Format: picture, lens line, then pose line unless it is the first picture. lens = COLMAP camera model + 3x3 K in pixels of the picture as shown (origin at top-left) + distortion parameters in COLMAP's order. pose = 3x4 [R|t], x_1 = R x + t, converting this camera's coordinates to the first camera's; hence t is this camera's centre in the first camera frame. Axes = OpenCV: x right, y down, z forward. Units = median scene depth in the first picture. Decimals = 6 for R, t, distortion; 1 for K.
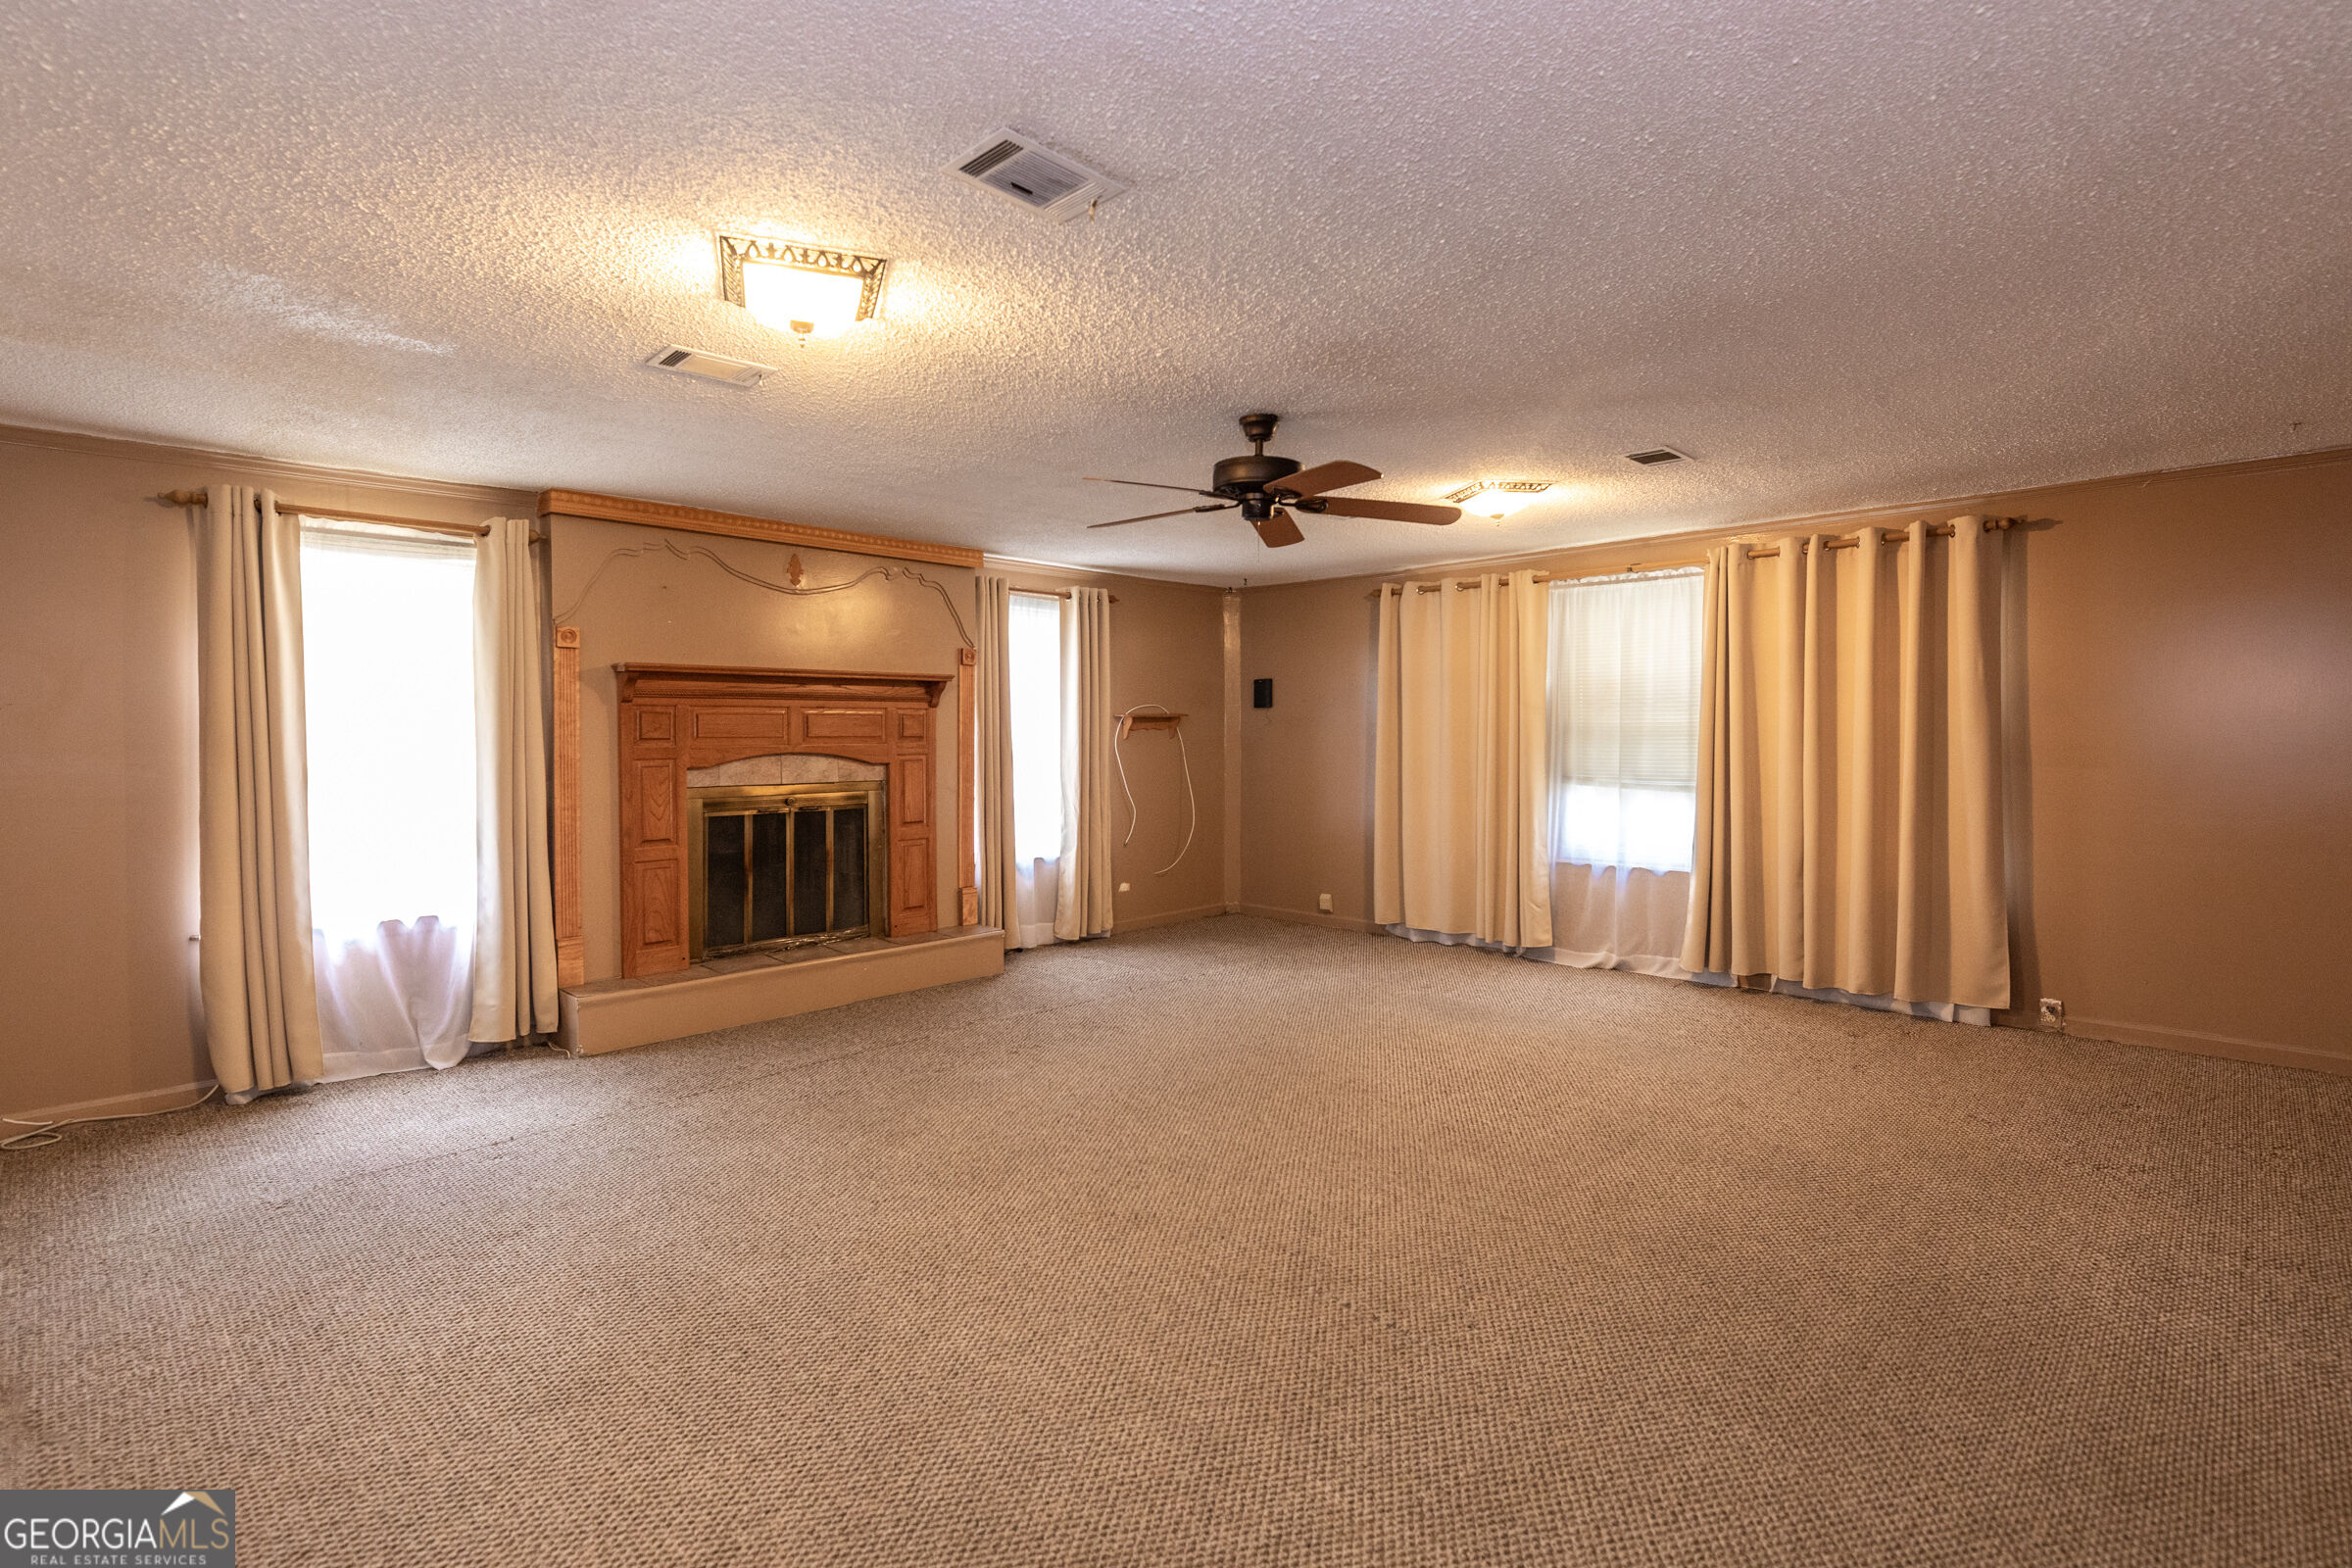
lens RADIAL K [[1125.9, 0, 1168.3], [0, 1125.9, 755.3], [0, 0, 1]] dist [-0.001698, -0.000004]
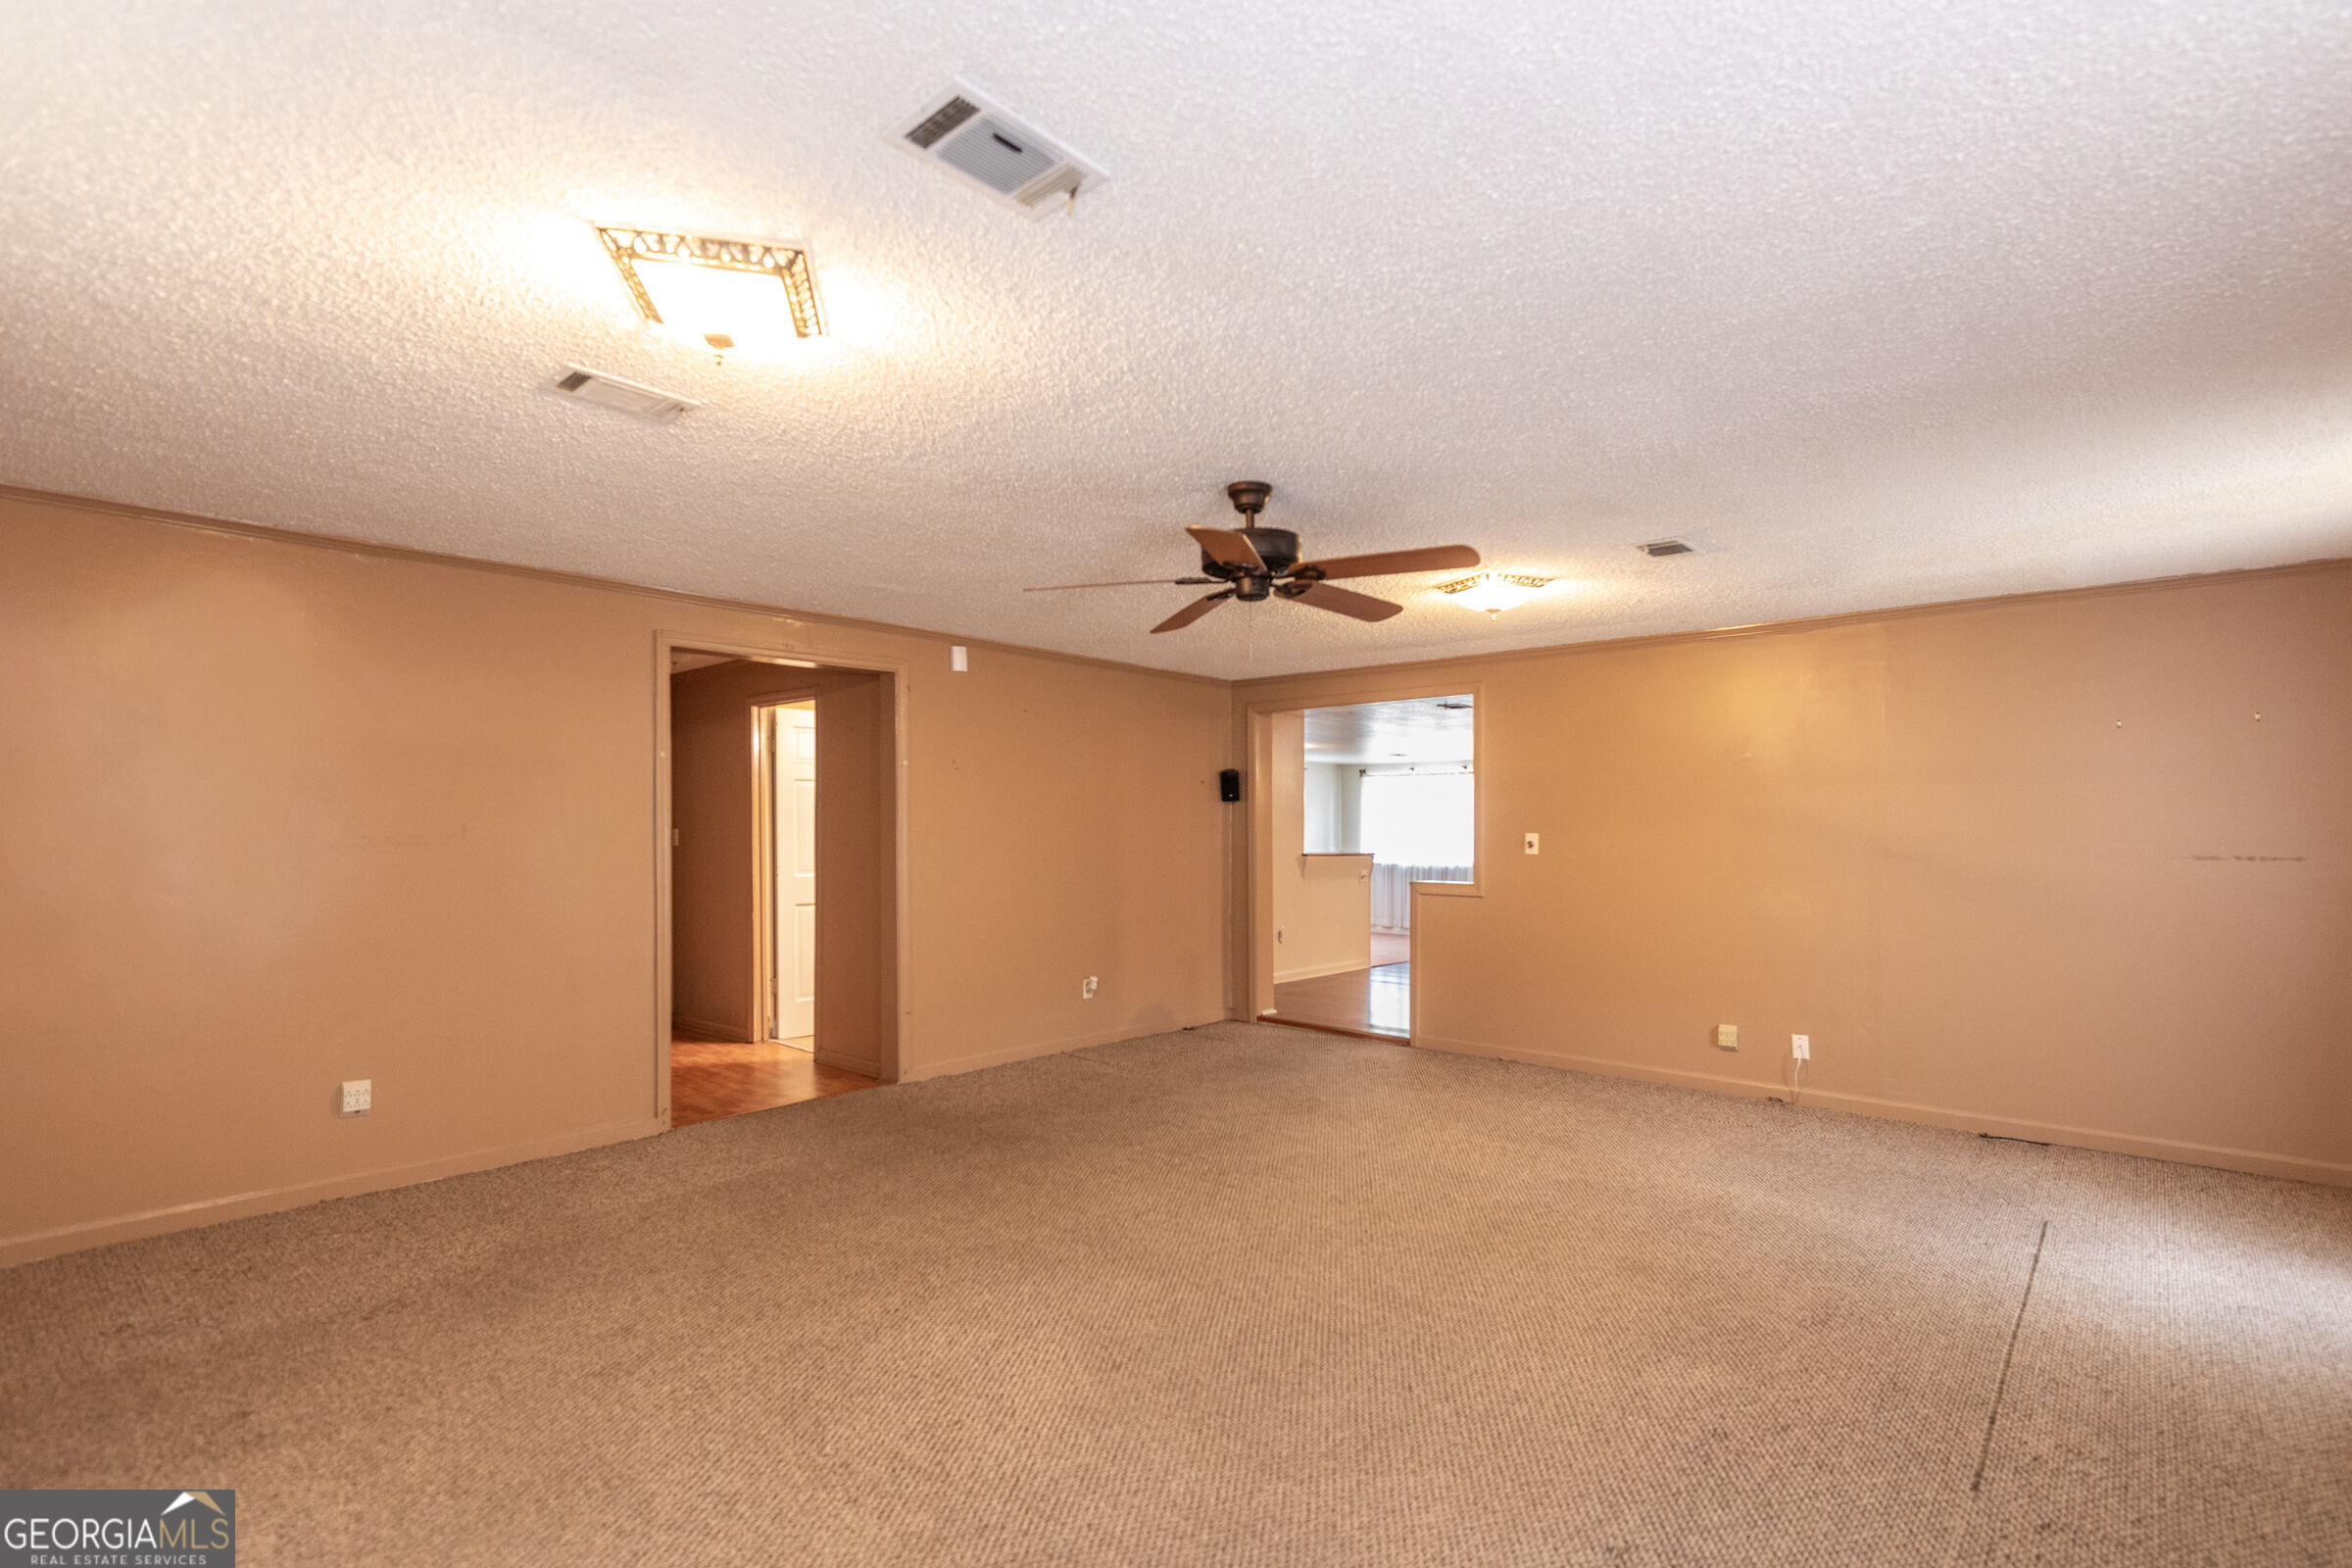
lens RADIAL K [[1077.2, 0, 1178.8], [0, 1077.2, 830.6], [0, 0, 1]] dist [-0.000949, 0.000373]
pose [[-0.999676, 0.001249, -0.025422, 0.110355], [0.000734, 0.999794, 0.020261, -0.027322], [0.025442, 0.020236, -0.999471, 1.288543]]
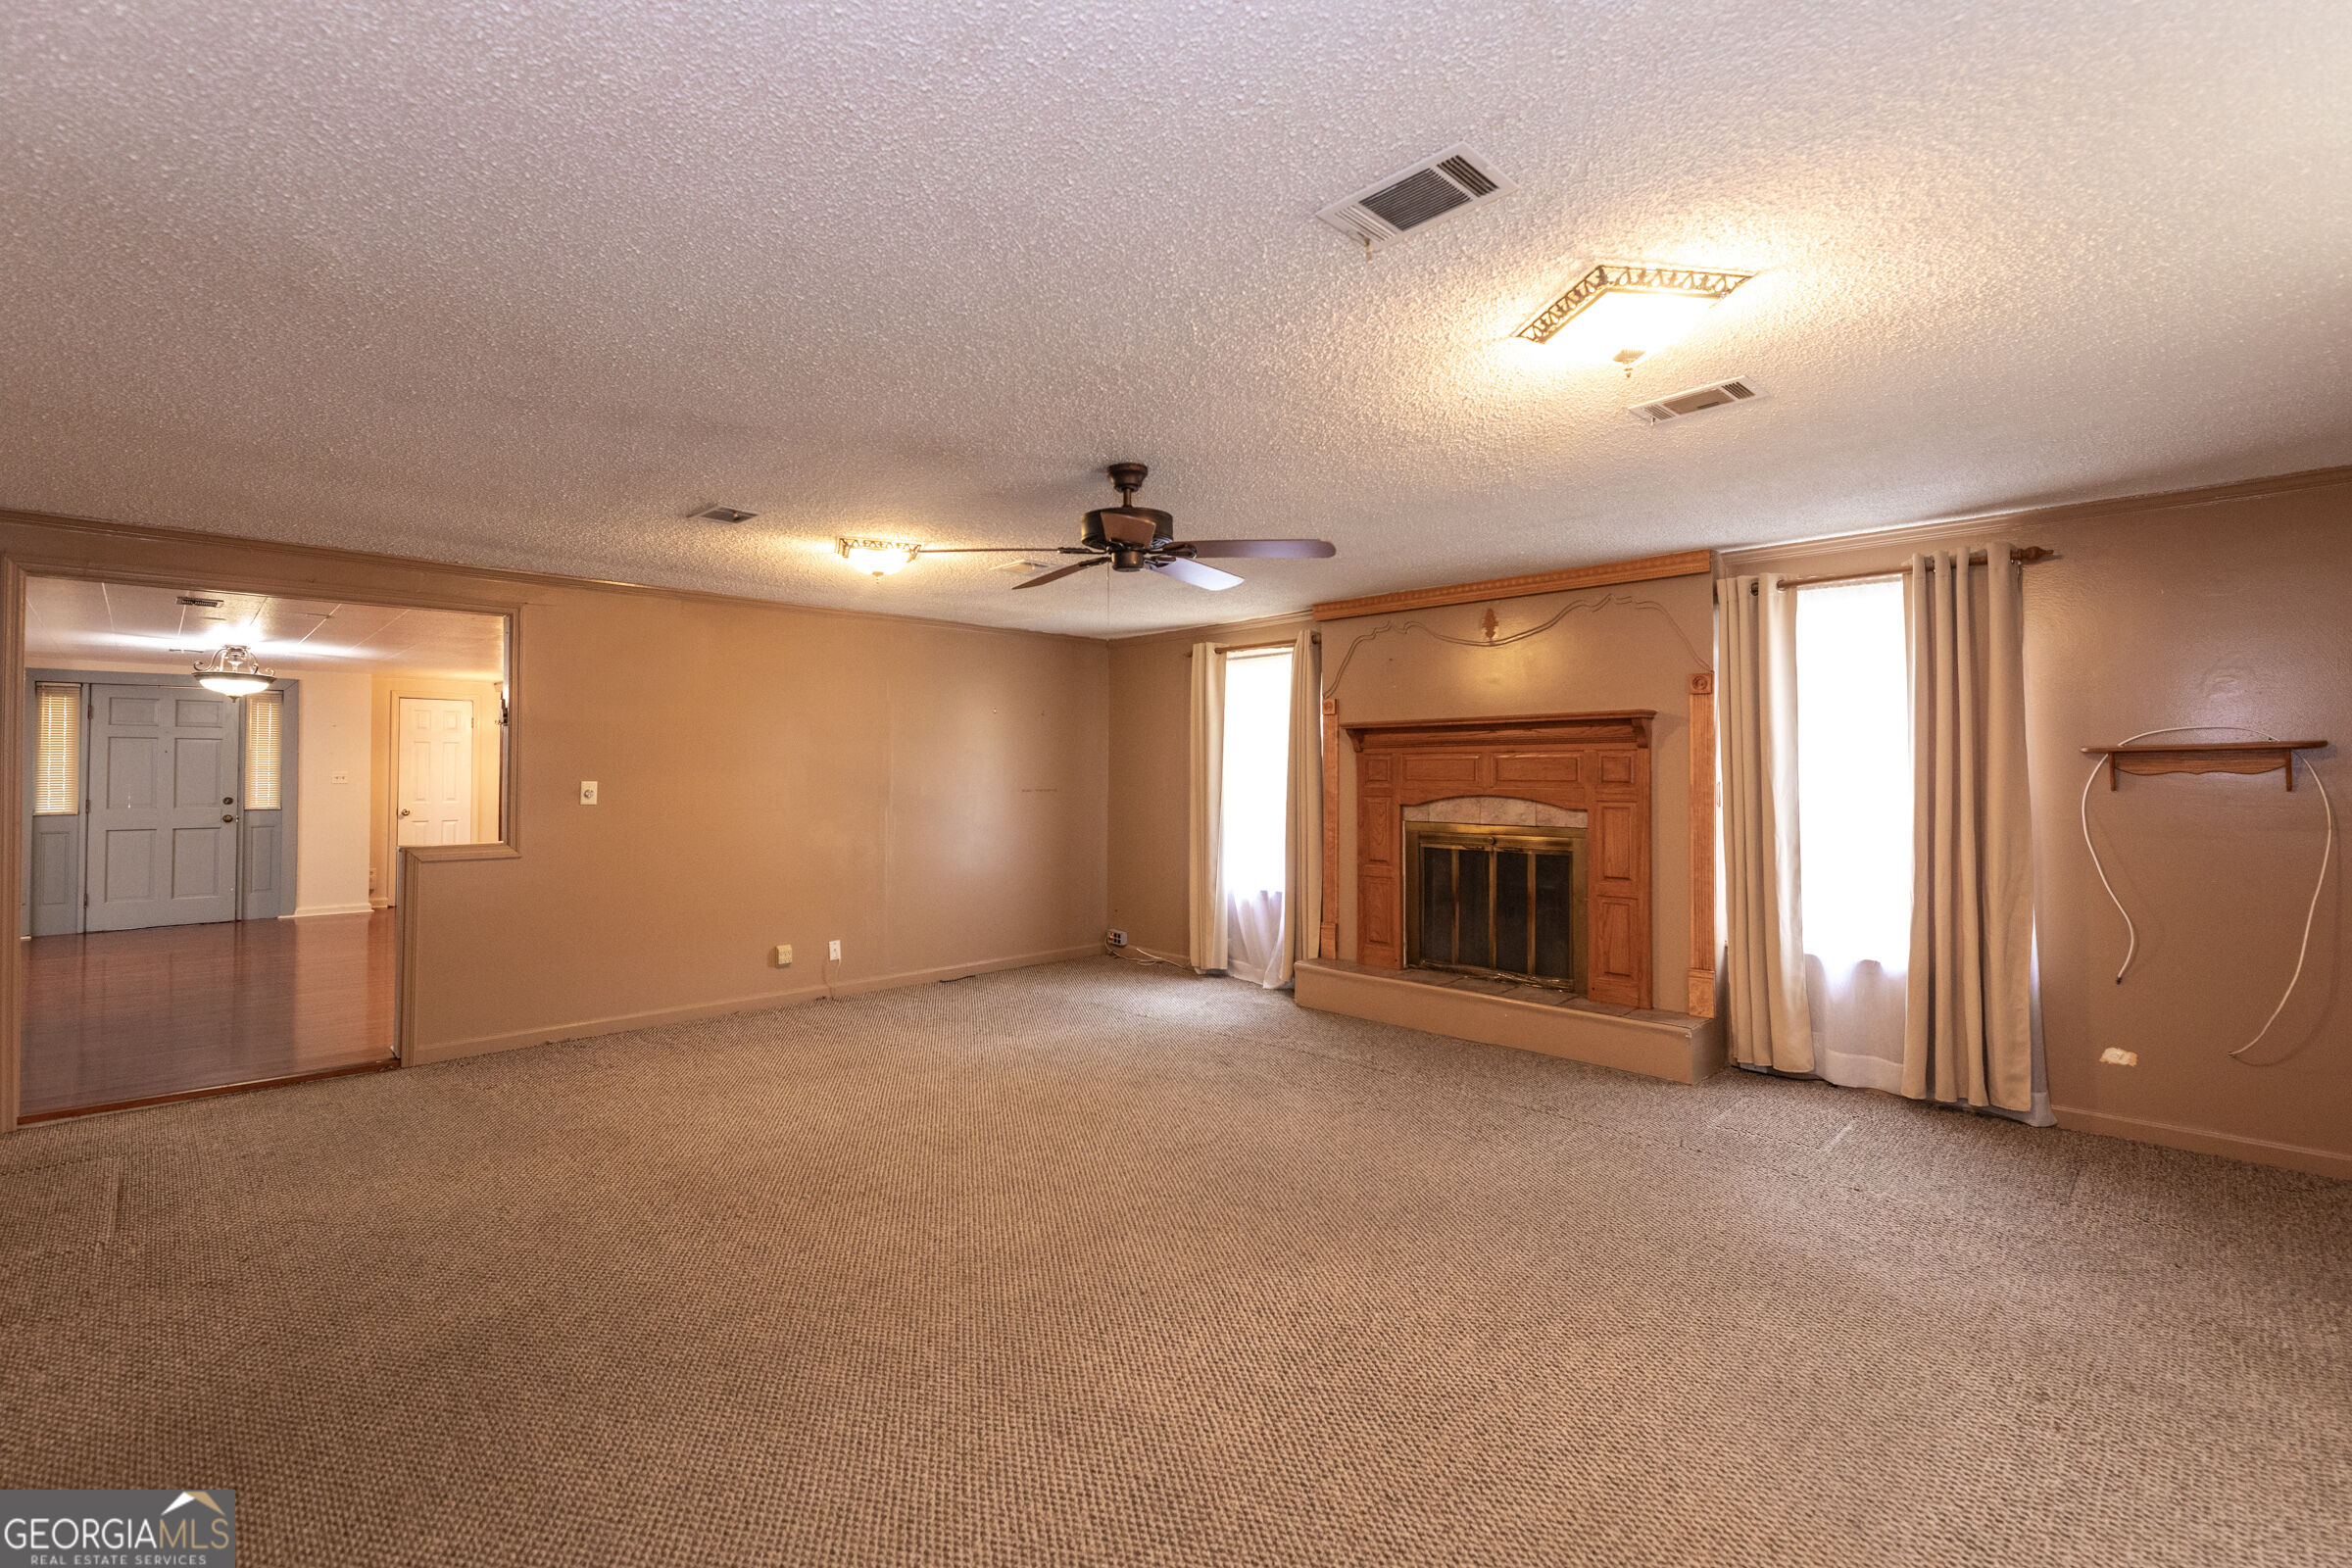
lens RADIAL K [[1058.5, 0, 1127.2], [0, 1058.5, 752.7], [0, 0, 1]] dist [-0.001915, -0.000321]
pose [[-0.061656, -0.011616, -0.998030, 0.694557], [-0.016437, 0.999808, -0.010621, -0.026380], [0.997962, 0.015750, -0.061835, 0.730826]]
